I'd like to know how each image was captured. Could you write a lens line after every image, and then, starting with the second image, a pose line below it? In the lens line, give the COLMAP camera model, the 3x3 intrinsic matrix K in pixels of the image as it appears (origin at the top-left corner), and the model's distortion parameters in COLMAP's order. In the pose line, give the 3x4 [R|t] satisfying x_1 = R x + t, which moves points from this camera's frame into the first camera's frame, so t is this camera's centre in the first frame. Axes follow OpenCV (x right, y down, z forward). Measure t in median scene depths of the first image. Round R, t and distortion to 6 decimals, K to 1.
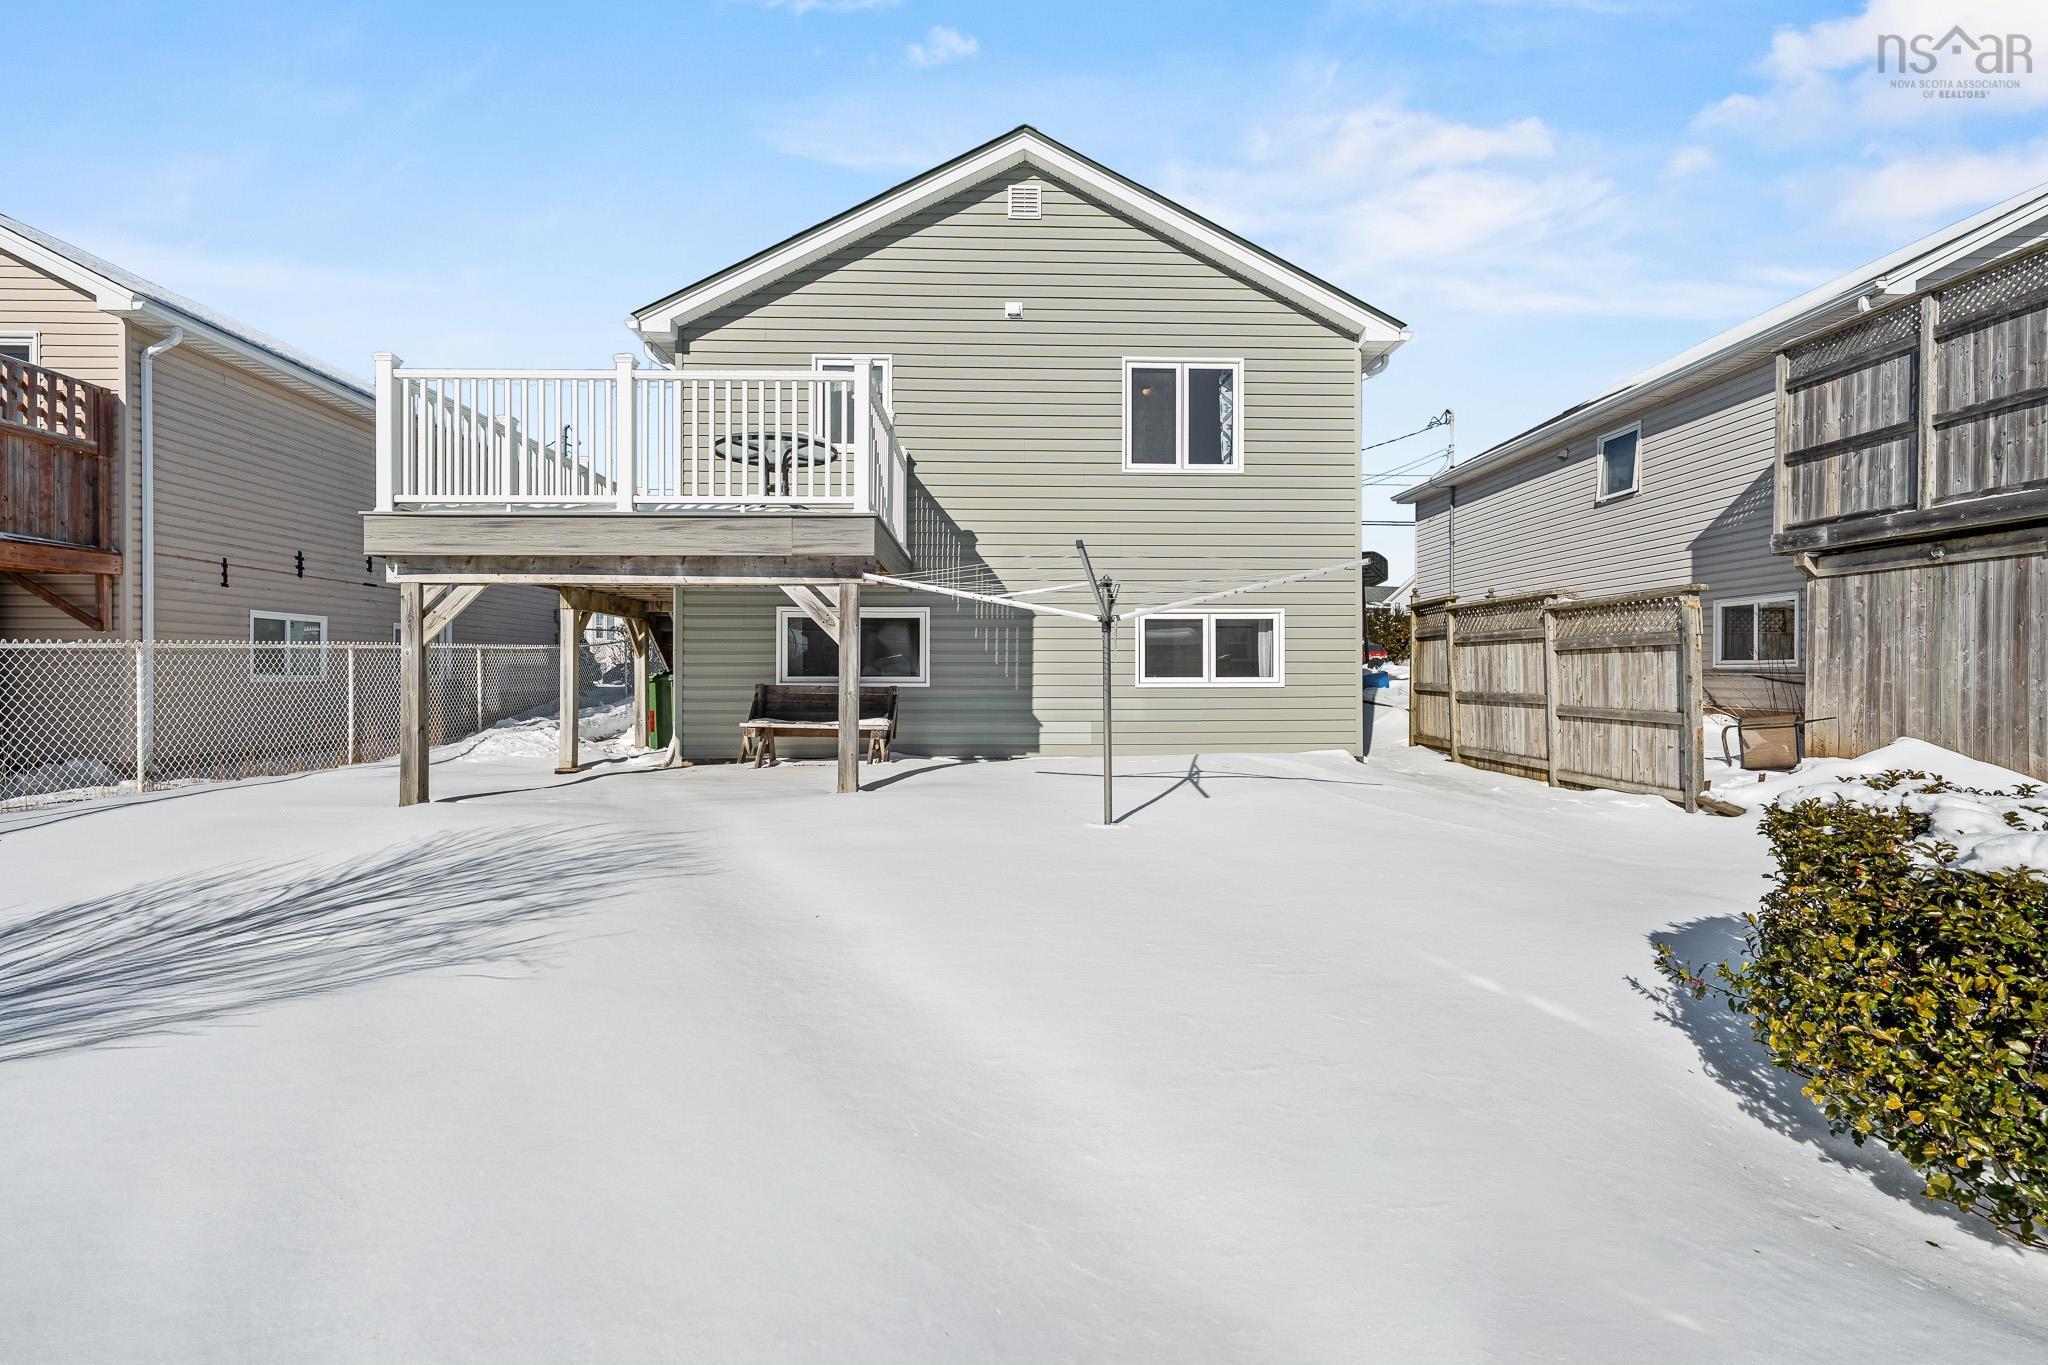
lens RADIAL K [[938.4, 0, 1020.1], [0, 938.4, 654.0], [0, 0, 1]] dist [-0.001388, -0.000124]
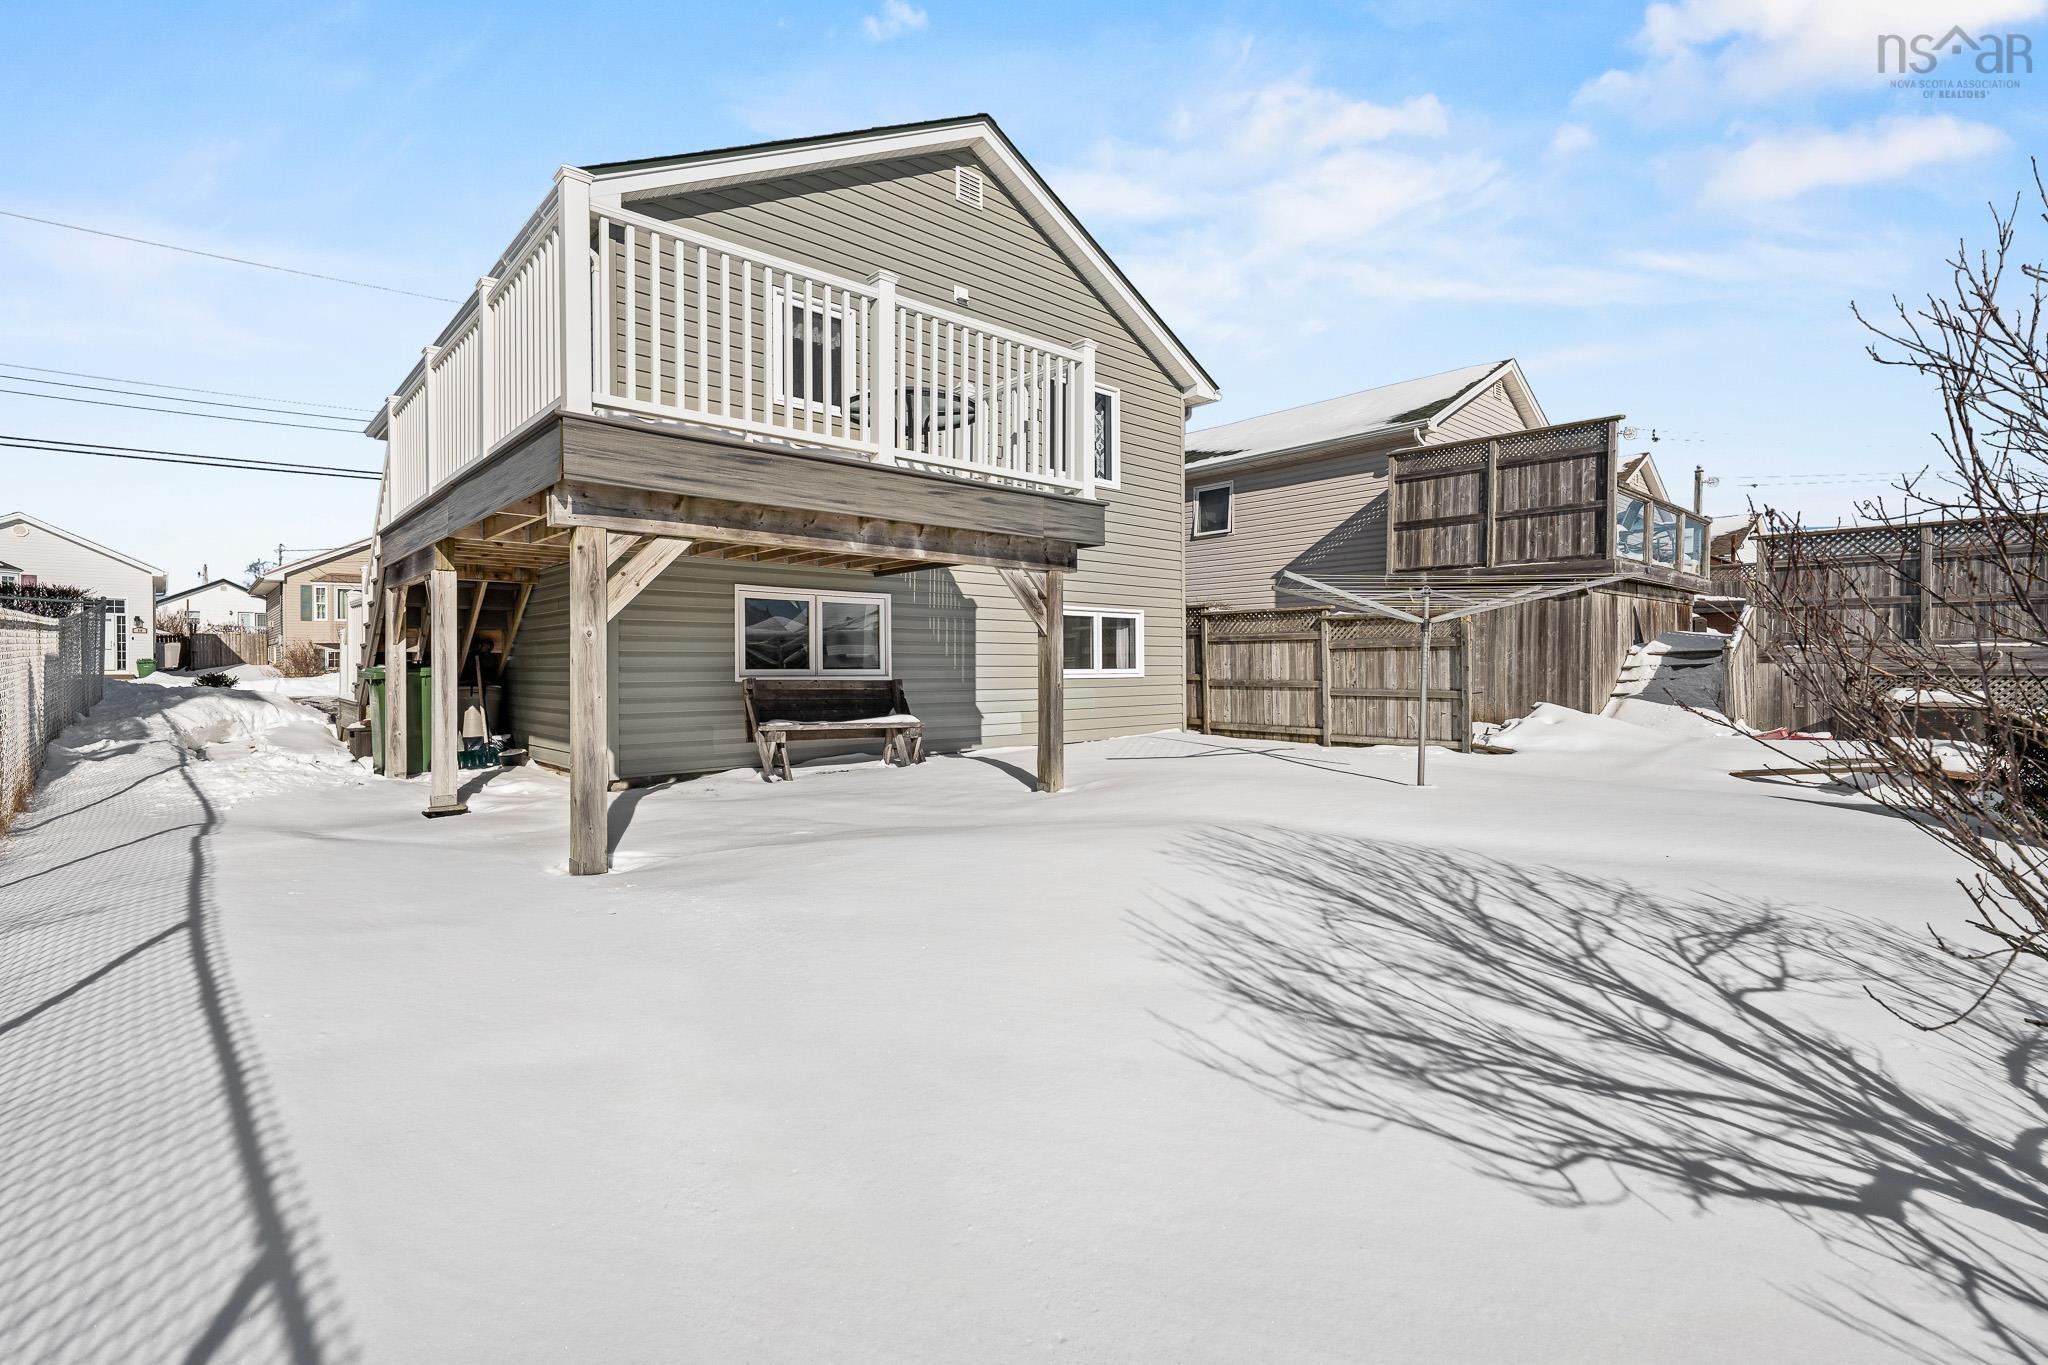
lens RADIAL K [[938.4, 0, 1020.1], [0, 938.4, 654.0], [0, 0, 1]] dist [-0.001388, -0.000124]
pose [[0.757604, 0.007931, 0.652666, -0.672726], [-0.012124, 0.999925, 0.001922, 0.006714], [-0.652601, -0.009369, 0.757643, 0.239520]]
